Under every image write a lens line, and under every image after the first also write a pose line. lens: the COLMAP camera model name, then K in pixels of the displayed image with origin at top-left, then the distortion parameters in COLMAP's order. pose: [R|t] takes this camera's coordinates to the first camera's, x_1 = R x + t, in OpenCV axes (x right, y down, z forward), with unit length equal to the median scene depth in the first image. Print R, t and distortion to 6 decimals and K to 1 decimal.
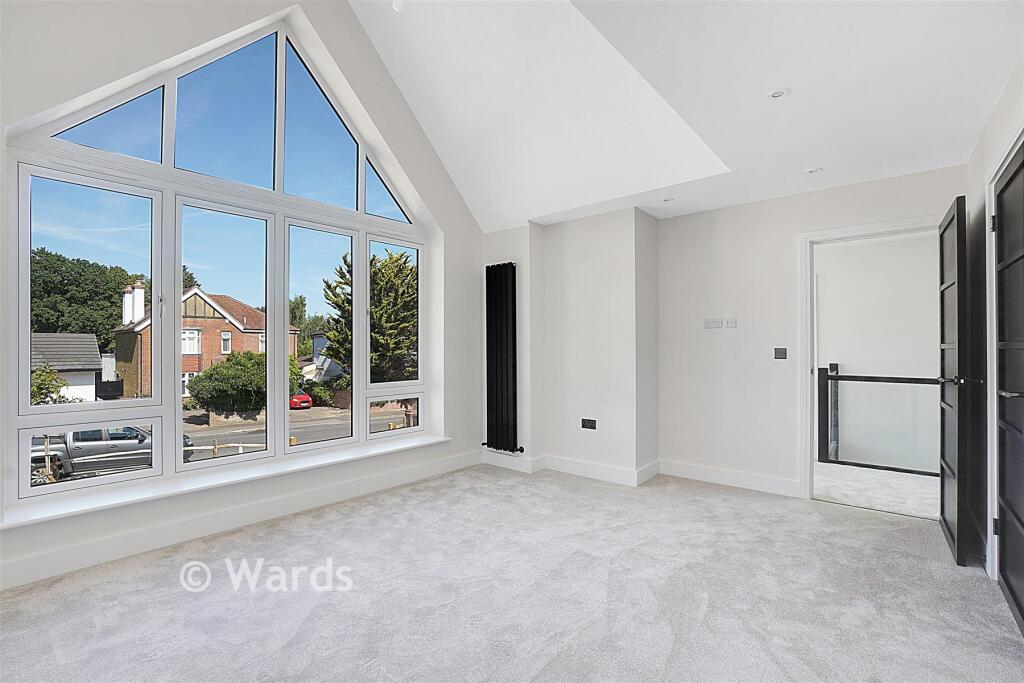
lens RADIAL K [[449.4, 0, 498.0], [0, 449.4, 344.2], [0, 0, 1]] dist [-0.078226, 0.021495]
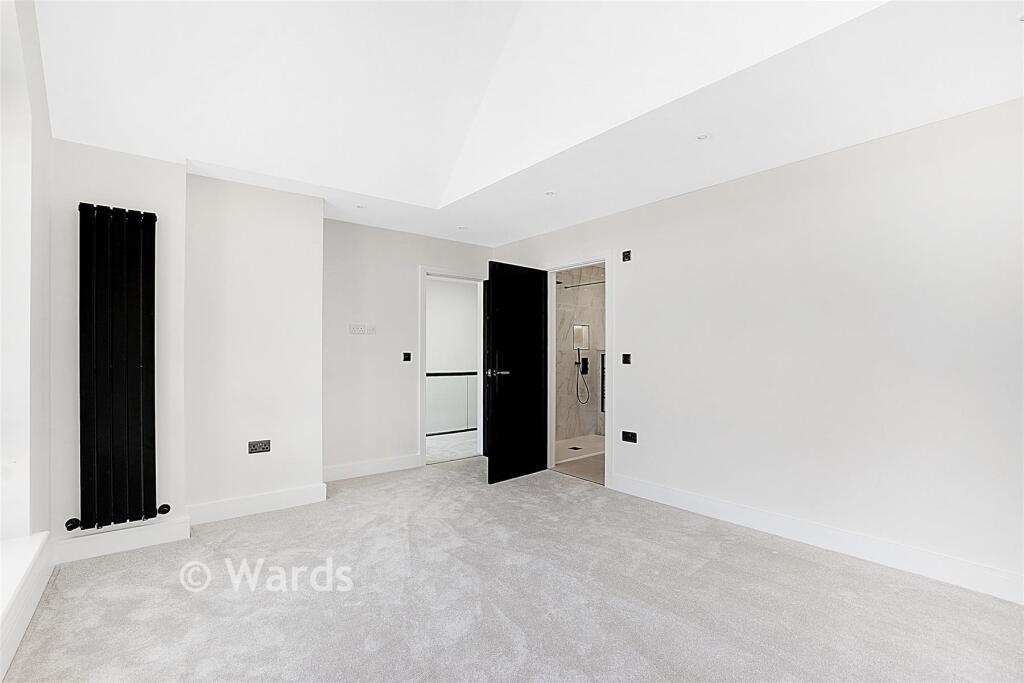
lens RADIAL K [[449.4, 0, 498.0], [0, 449.4, 344.2], [0, 0, 1]] dist [-0.078226, 0.021495]
pose [[0.193828, 0.016677, 0.980894, -0.447849], [-0.000682, 0.999858, -0.016864, 0.006081], [-0.981035, 0.002600, 0.193812, 0.387034]]
